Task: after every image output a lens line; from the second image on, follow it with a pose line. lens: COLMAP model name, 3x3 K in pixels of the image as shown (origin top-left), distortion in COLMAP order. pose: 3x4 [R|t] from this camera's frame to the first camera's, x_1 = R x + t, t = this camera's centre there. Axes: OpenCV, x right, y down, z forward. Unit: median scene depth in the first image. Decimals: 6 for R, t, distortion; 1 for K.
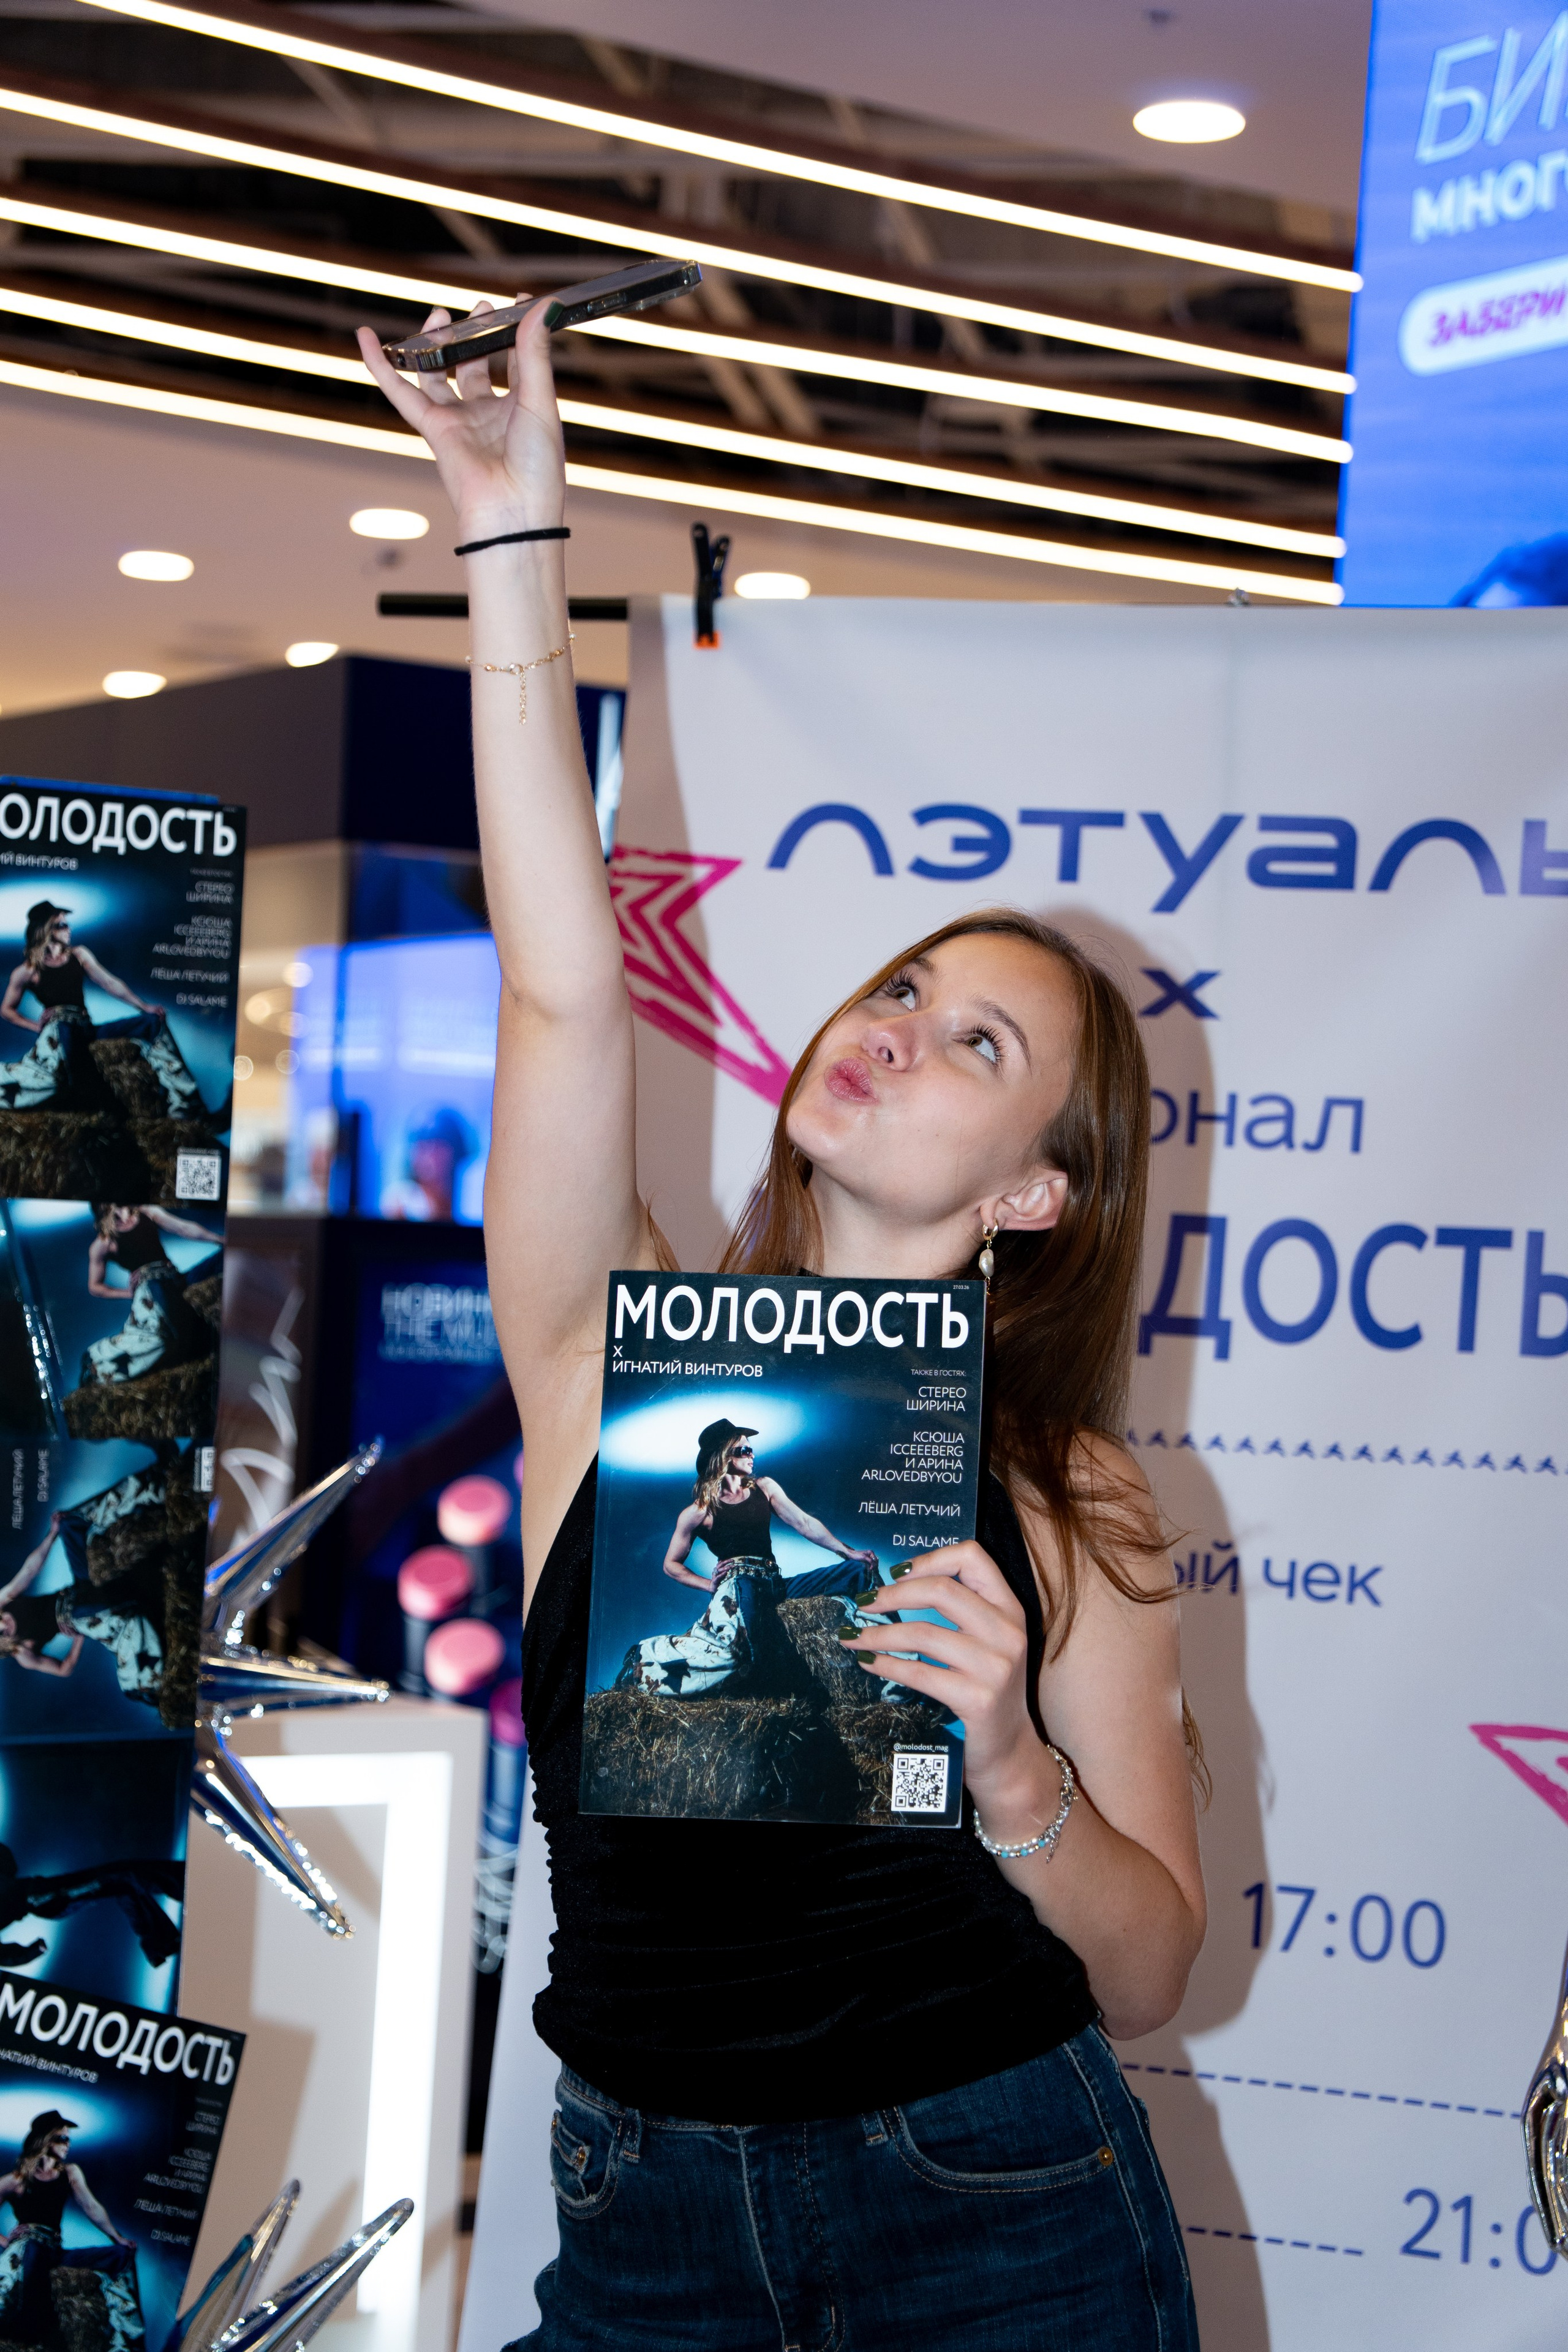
lens RADIAL K [[5045.7, 0, 769.7], [0, 5045.7, 1129.7], [0, 0, 1]] dist [0.530883, 0.000000]
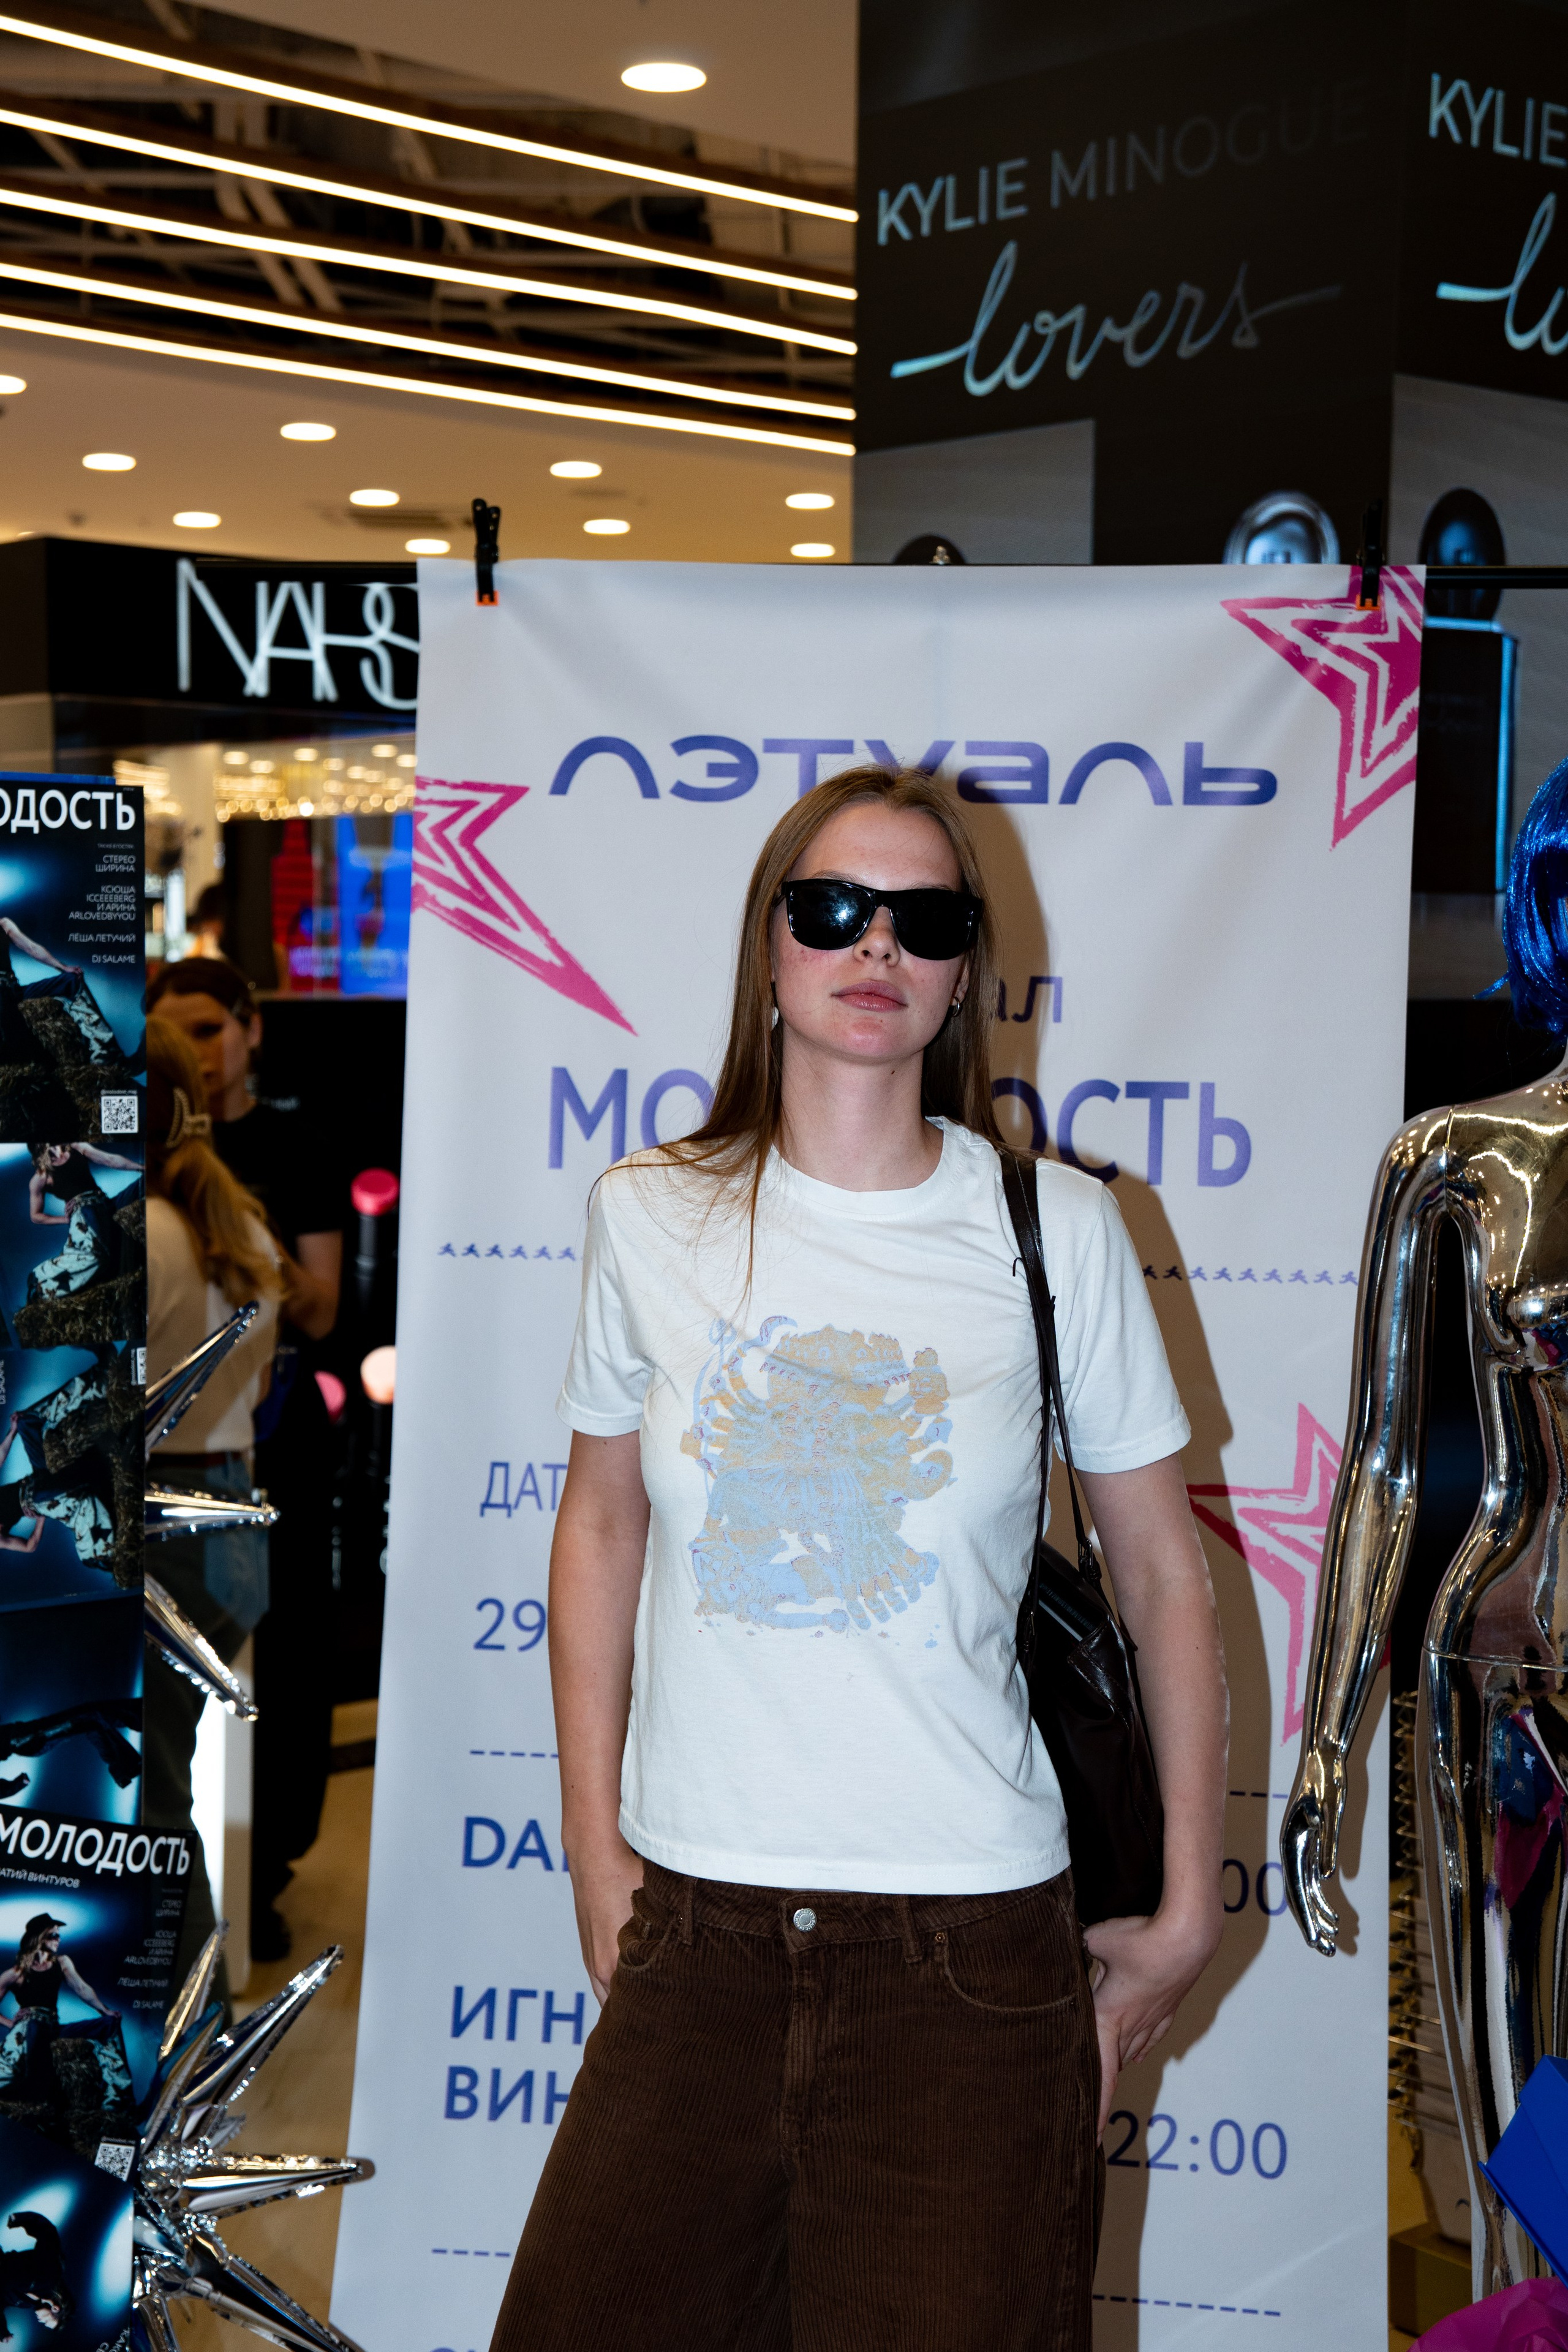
lens RADIAL K [[3679.4, 0, 795.3], [0, 3679.4, 1158.1], [0, 0, 1]] dist [0.213748, 0.000000]
pose [[0.988086, -0.047685, 0.146331, -0.077877], [0.032834, 0.994214, 0.102274, -0.056154], [-0.150361, -0.096251, 0.983935, 0.143376]]
